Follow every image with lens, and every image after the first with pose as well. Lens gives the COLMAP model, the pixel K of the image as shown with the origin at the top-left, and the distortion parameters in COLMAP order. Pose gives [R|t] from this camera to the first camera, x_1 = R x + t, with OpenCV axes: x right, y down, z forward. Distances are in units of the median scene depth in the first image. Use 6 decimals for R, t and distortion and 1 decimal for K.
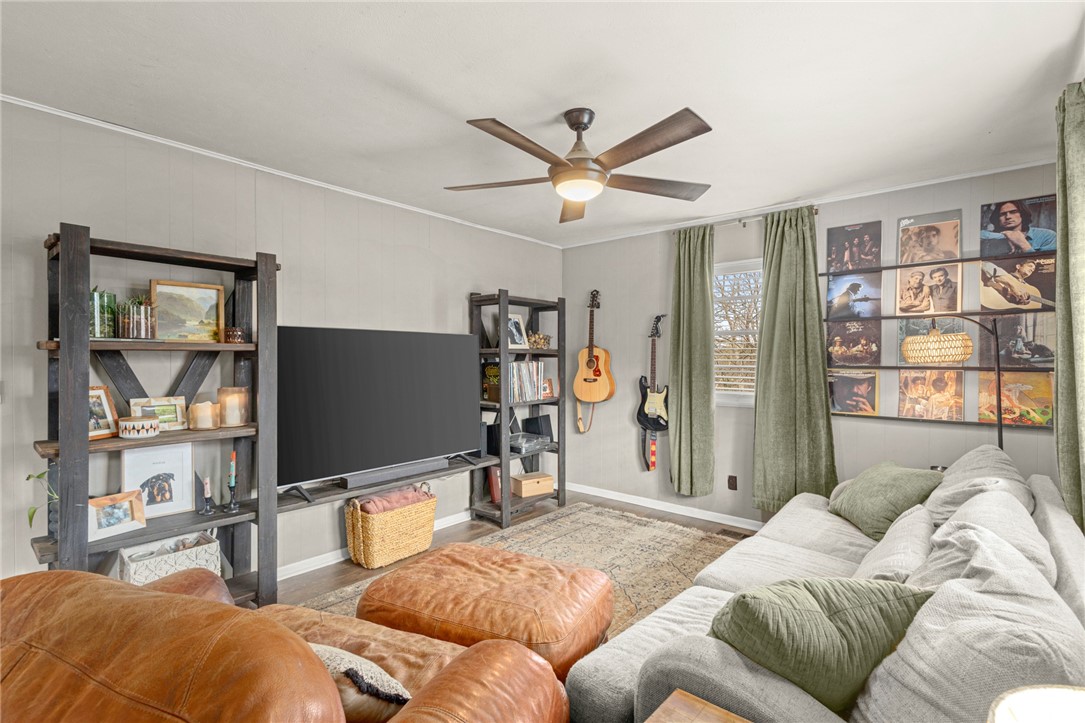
lens RADIAL K [[497.2, 0, 534.8], [0, 497.2, 366.7], [0, 0, 1]] dist [0.000880, -0.000353]
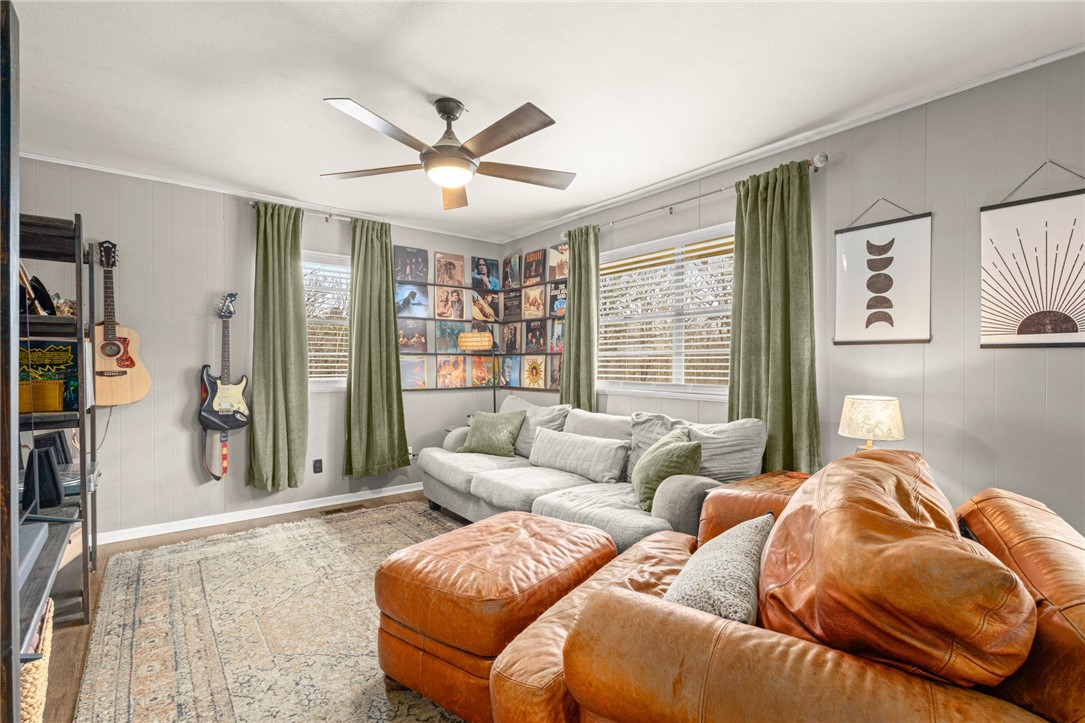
lens RADIAL K [[497.2, 0, 542.8], [0, 497.2, 368.5], [0, 0, 1]] dist [0.000880, -0.000353]
pose [[0.181131, -0.017367, 0.983306, -0.606066], [0.014162, 0.999786, 0.015050, 0.024904], [-0.983357, 0.011200, 0.181338, 0.402114]]
